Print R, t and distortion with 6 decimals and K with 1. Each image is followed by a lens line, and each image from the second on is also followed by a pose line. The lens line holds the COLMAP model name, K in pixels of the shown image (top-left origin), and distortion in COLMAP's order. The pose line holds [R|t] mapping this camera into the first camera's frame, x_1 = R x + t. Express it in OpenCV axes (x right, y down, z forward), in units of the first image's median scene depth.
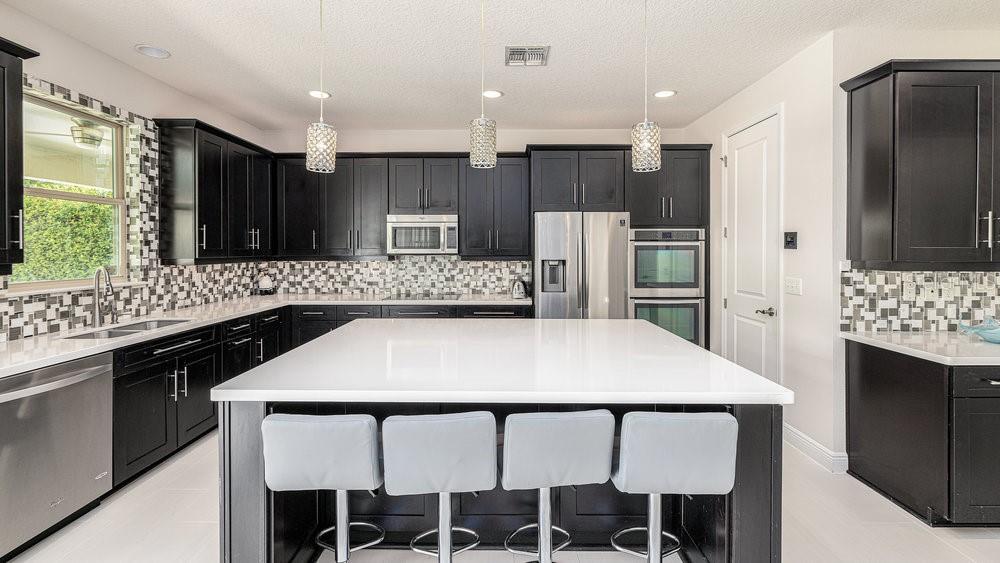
lens RADIAL K [[420.3, 0, 497.4], [0, 420.3, 253.8], [0, 0, 1]] dist [-0.000561, -0.000208]
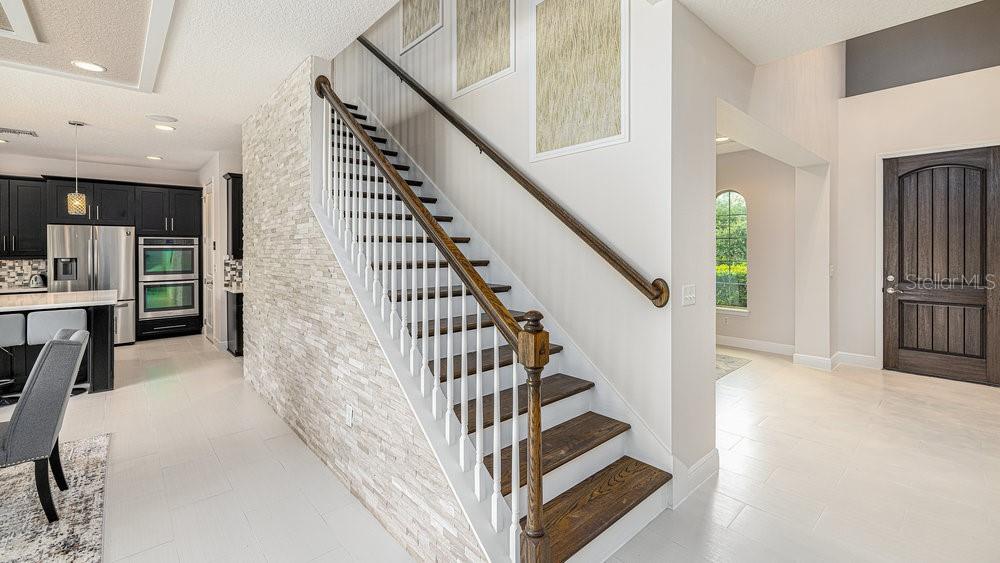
lens RADIAL K [[420.3, 0, 497.4], [0, 420.3, 253.8], [0, 0, 1]] dist [-0.000561, -0.000208]
pose [[0.736677, -0.010728, 0.676160, 0.207683], [0.010218, 0.999937, 0.004732, 0.006991], [-0.676168, 0.003423, 0.736740, -0.885444]]
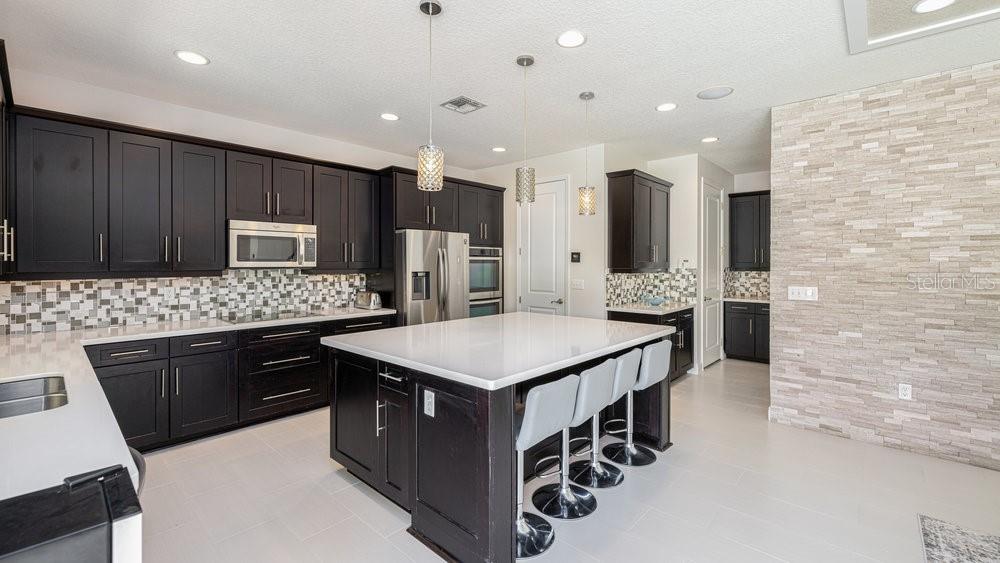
lens RADIAL K [[424.6, 0, 497.2], [0, 424.6, 266.2], [0, 0, 1]] dist [-0.000005, -0.000023]
pose [[0.668769, -0.005086, 0.743453, -0.485926], [0.007567, 0.999971, 0.000035, 0.000788], [-0.743432, 0.005602, 0.668788, 0.058917]]
